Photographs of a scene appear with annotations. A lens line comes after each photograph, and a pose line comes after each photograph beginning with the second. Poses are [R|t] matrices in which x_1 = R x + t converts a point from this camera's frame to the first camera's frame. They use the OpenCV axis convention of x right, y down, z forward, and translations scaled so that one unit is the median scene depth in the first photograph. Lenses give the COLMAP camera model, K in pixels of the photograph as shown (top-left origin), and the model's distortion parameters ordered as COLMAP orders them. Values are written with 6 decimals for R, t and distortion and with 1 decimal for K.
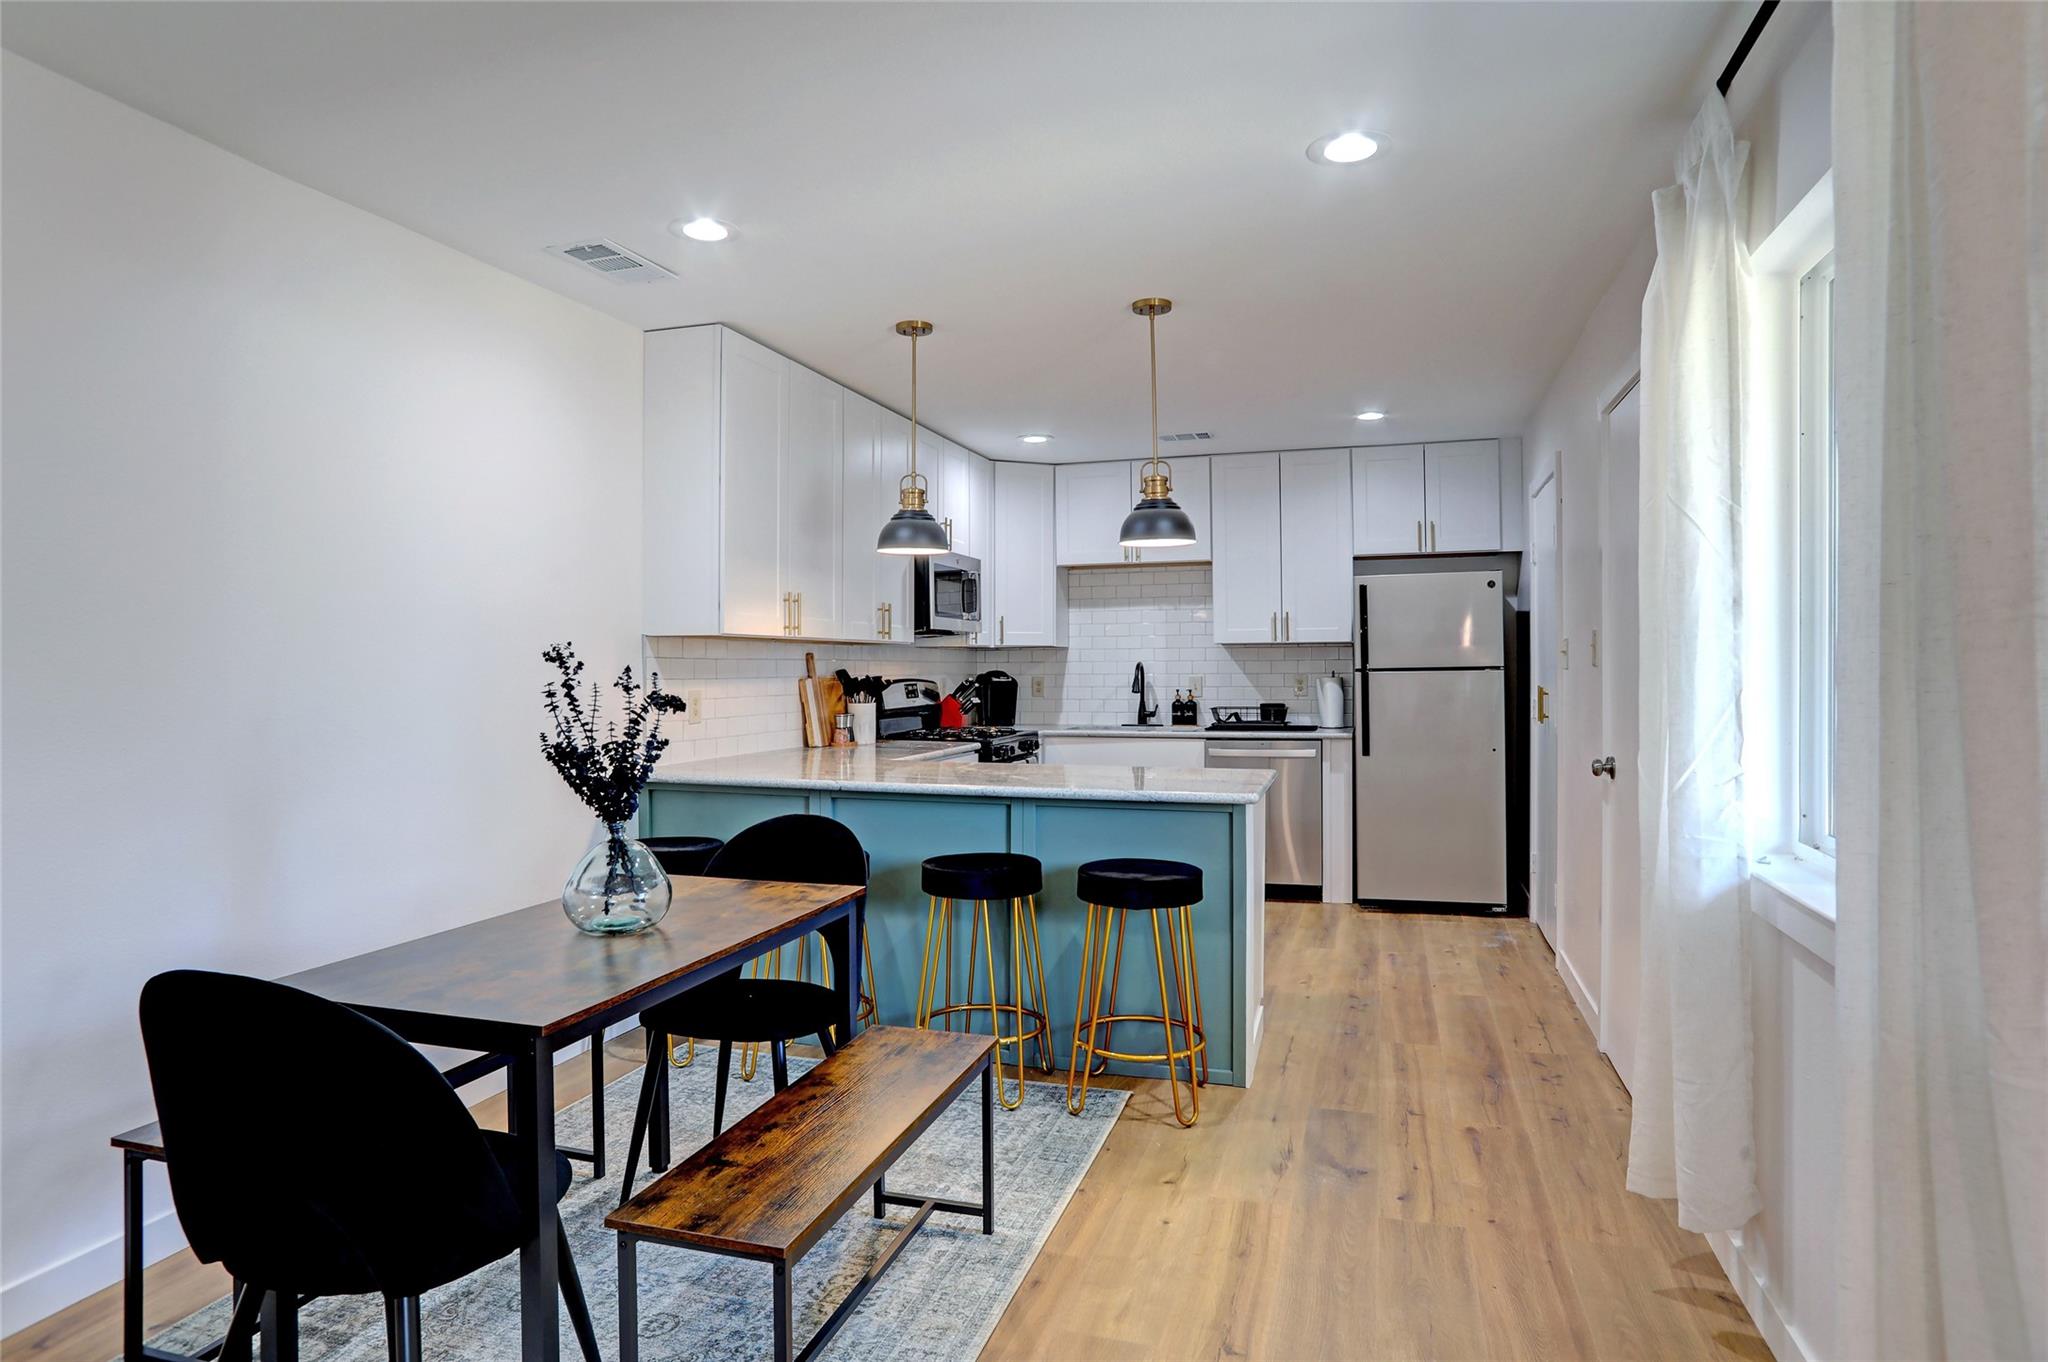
lens RADIAL K [[1147.5, 0, 1024.0], [0, 1147.5, 681.0], [0, 0, 1]] dist [0.000831, -0.000036]
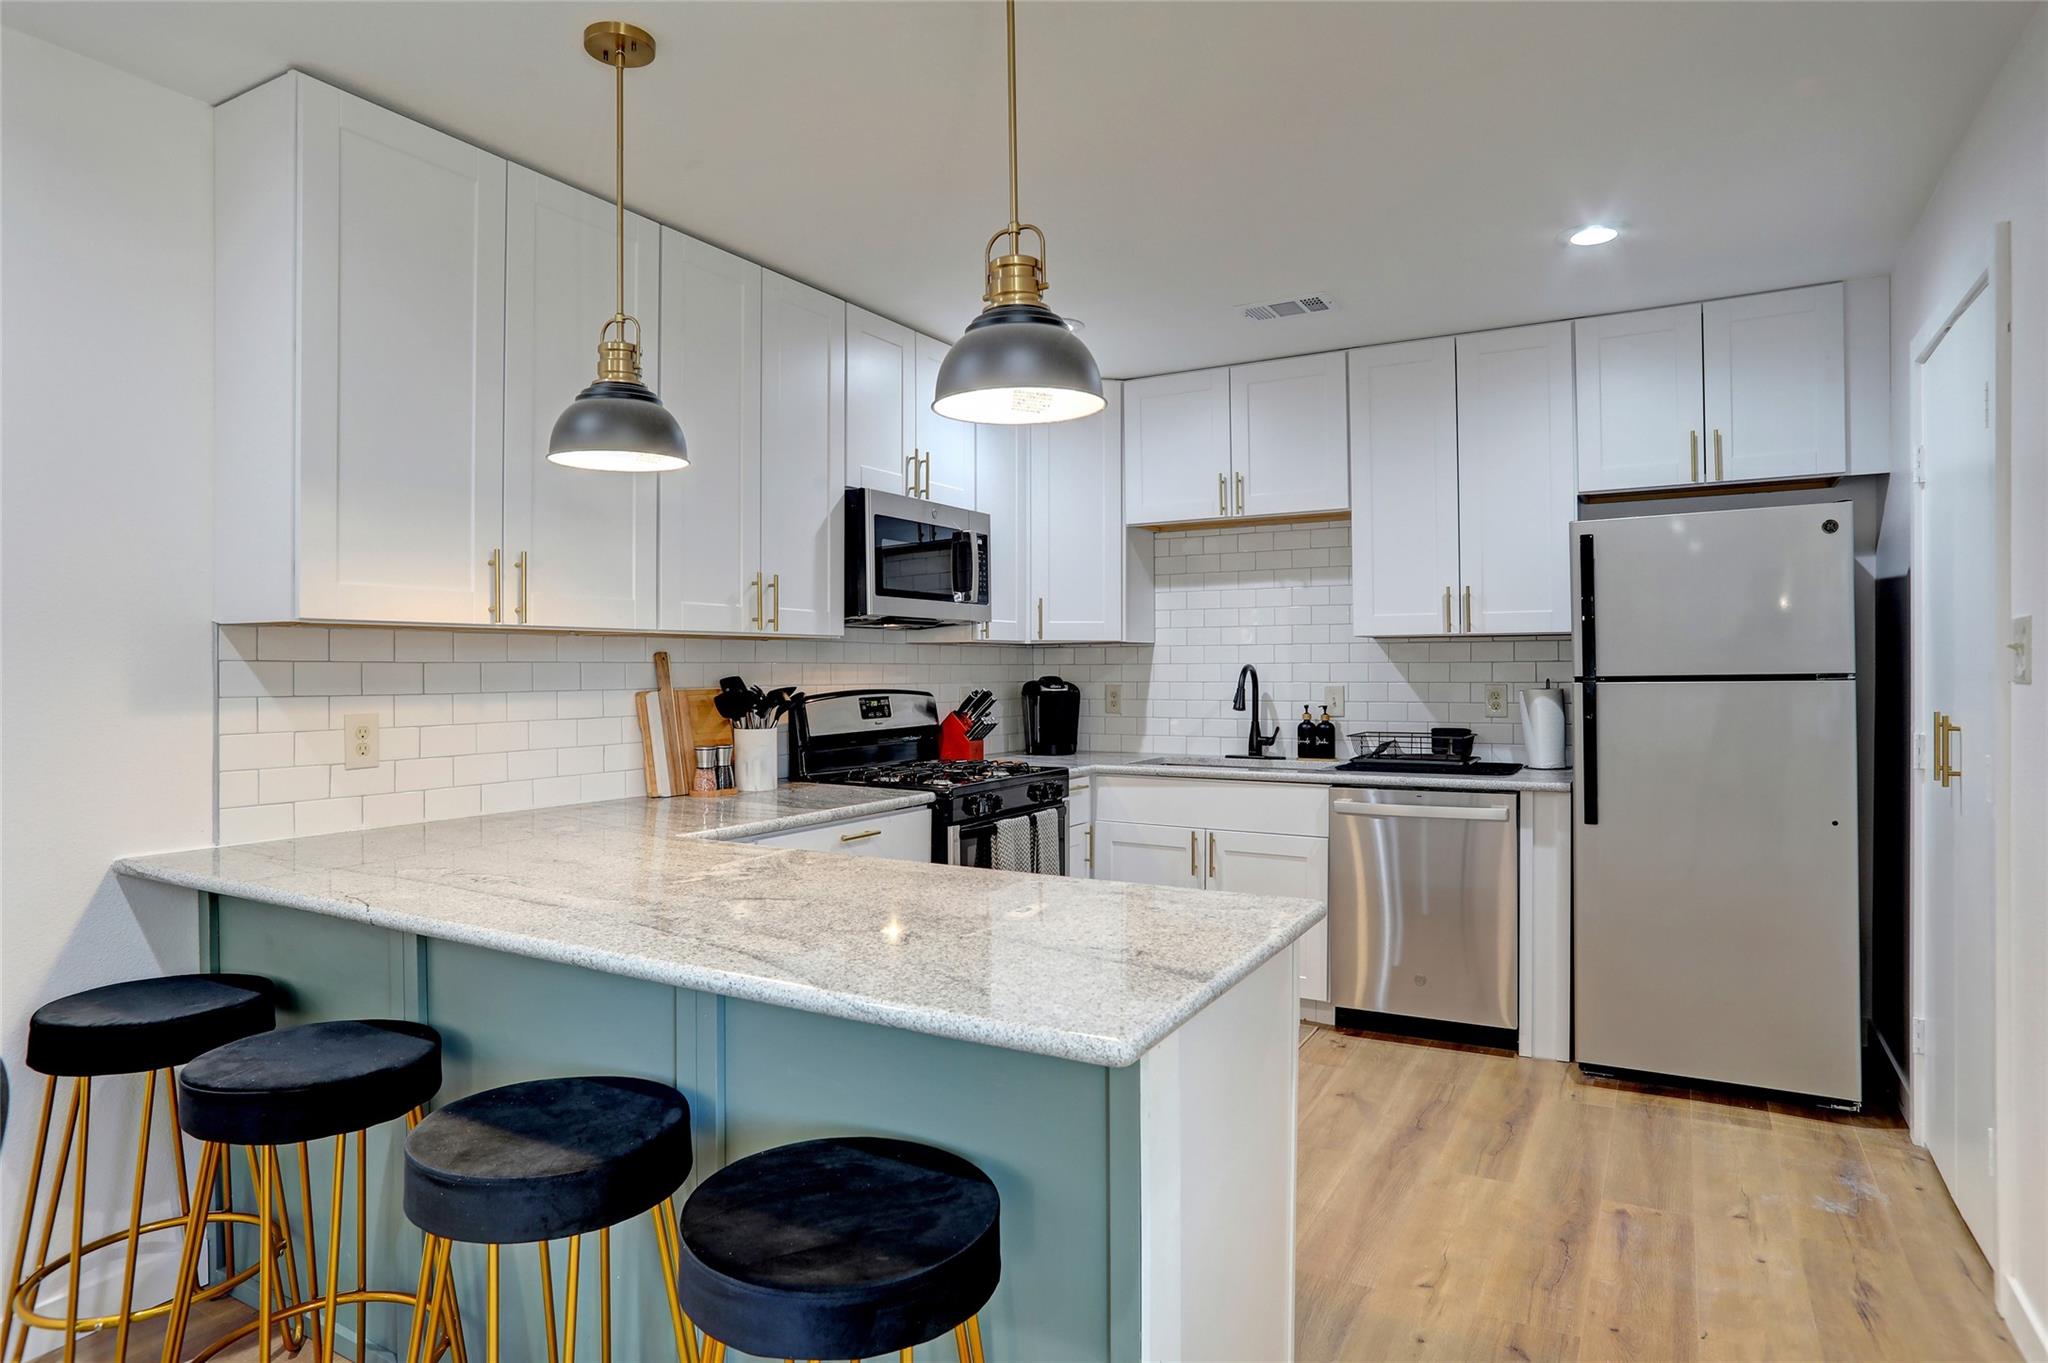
lens RADIAL K [[1151.5, 0, 1024.0], [0, 1151.5, 681.5], [0, 0, 1]] dist [-0.048942, 0.048262]
pose [[0.976202, 0.002803, -0.216846, 0.134867], [-0.002571, 0.999996, 0.001352, -0.007999], [0.216849, -0.000762, 0.976205, 0.350183]]
